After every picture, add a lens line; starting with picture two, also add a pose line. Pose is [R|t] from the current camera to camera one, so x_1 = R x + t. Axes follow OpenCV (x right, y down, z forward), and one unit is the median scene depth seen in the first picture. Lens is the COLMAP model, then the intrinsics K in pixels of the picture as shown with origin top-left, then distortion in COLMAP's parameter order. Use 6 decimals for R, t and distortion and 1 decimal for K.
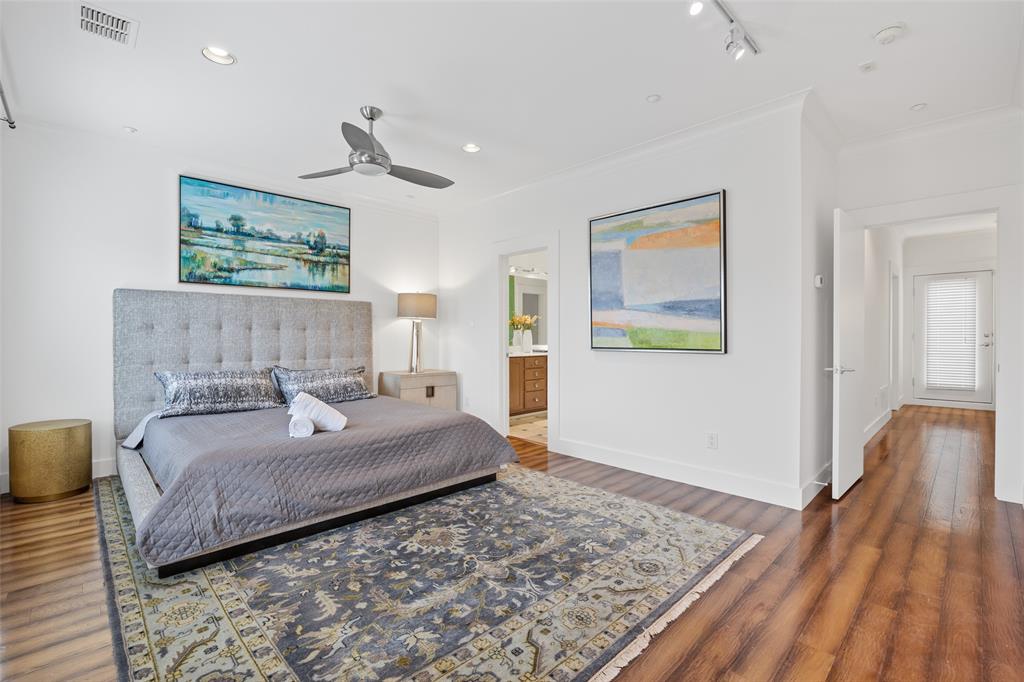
lens RADIAL K [[449.6, 0, 517.7], [0, 449.6, 335.6], [0, 0, 1]] dist [-0.021279, 0.000181]
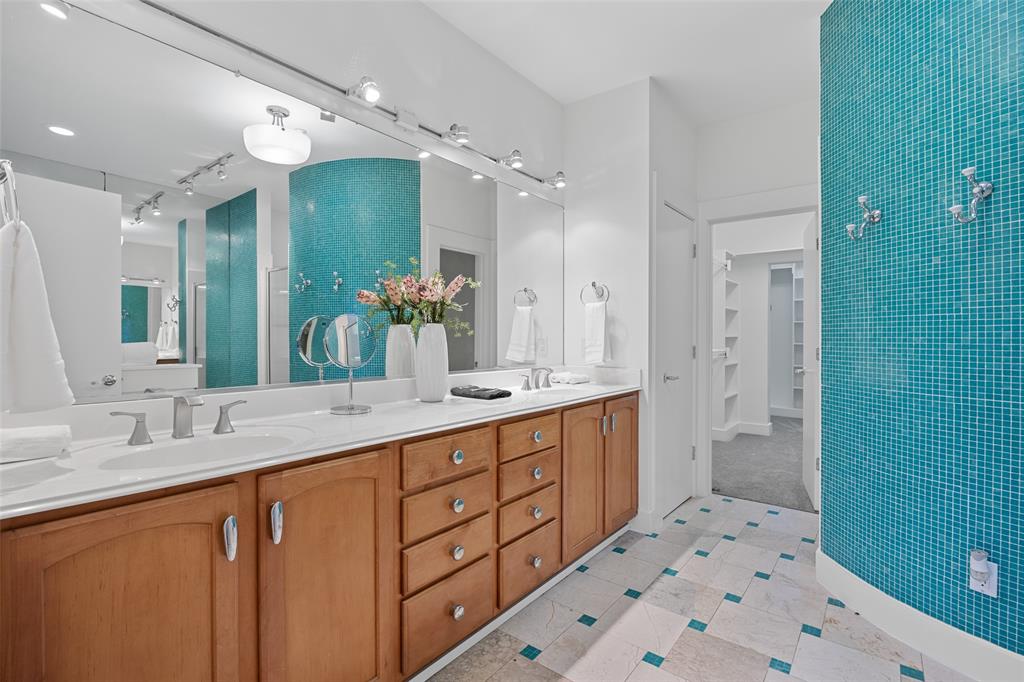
lens RADIAL K [[467.0, 0, 515.7], [0, 467.0, 337.4], [0, 0, 1]] dist [-0.017254, 0.000629]
pose [[0.992103, 0.005016, 0.125325, 0.073724], [-0.005264, 0.999985, 0.001647, -0.009201], [-0.125315, -0.002294, 0.992114, 1.340052]]
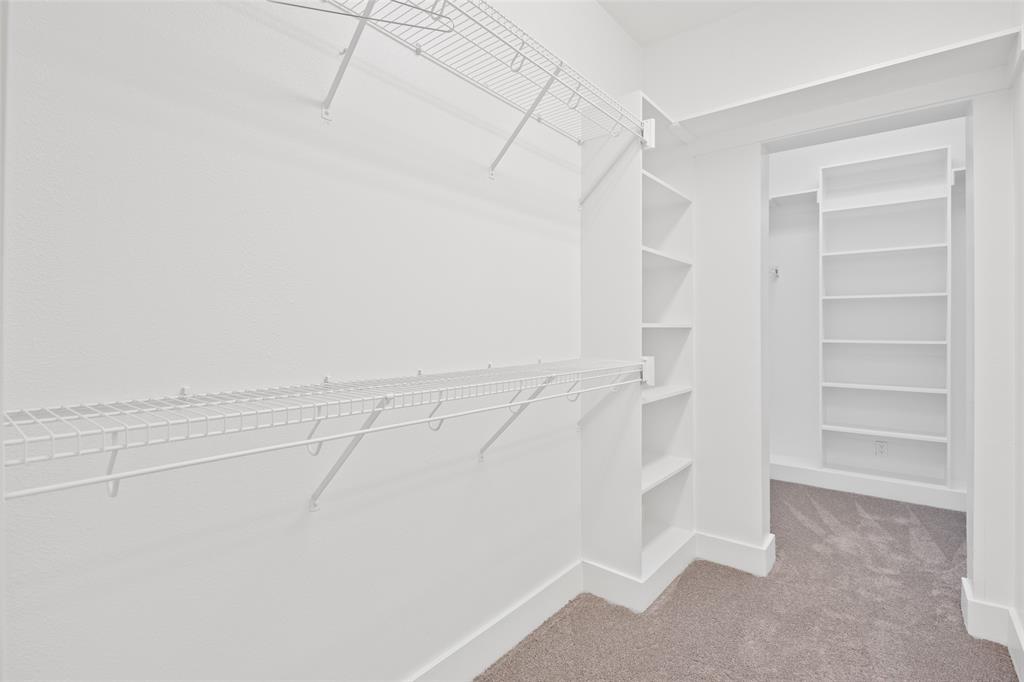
lens RADIAL K [[498.2, 0, 509.6], [0, 498.2, 333.3], [0, 0, 1]] dist [-0.007877, -0.001448]
pose [[0.993041, -0.003529, 0.117717, 0.446835], [0.003871, 0.999989, -0.002674, -0.005566], [-0.117706, 0.003111, 0.993044, 1.832002]]
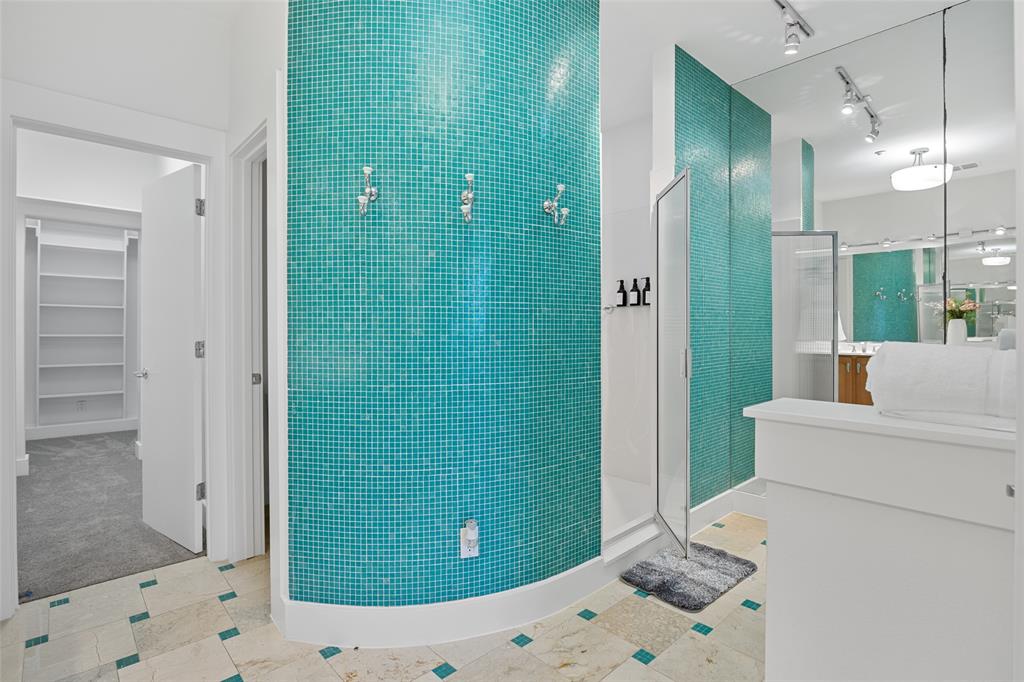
lens RADIAL K [[498.2, 0, 515.8], [0, 498.2, 328.2], [0, 0, 1]] dist [-0.007877, -0.001448]
pose [[0.028124, 0.001499, 0.999603, 0.053647], [-0.004105, 0.999991, -0.001384, -0.010423], [-0.999596, -0.004065, 0.028130, 1.531983]]
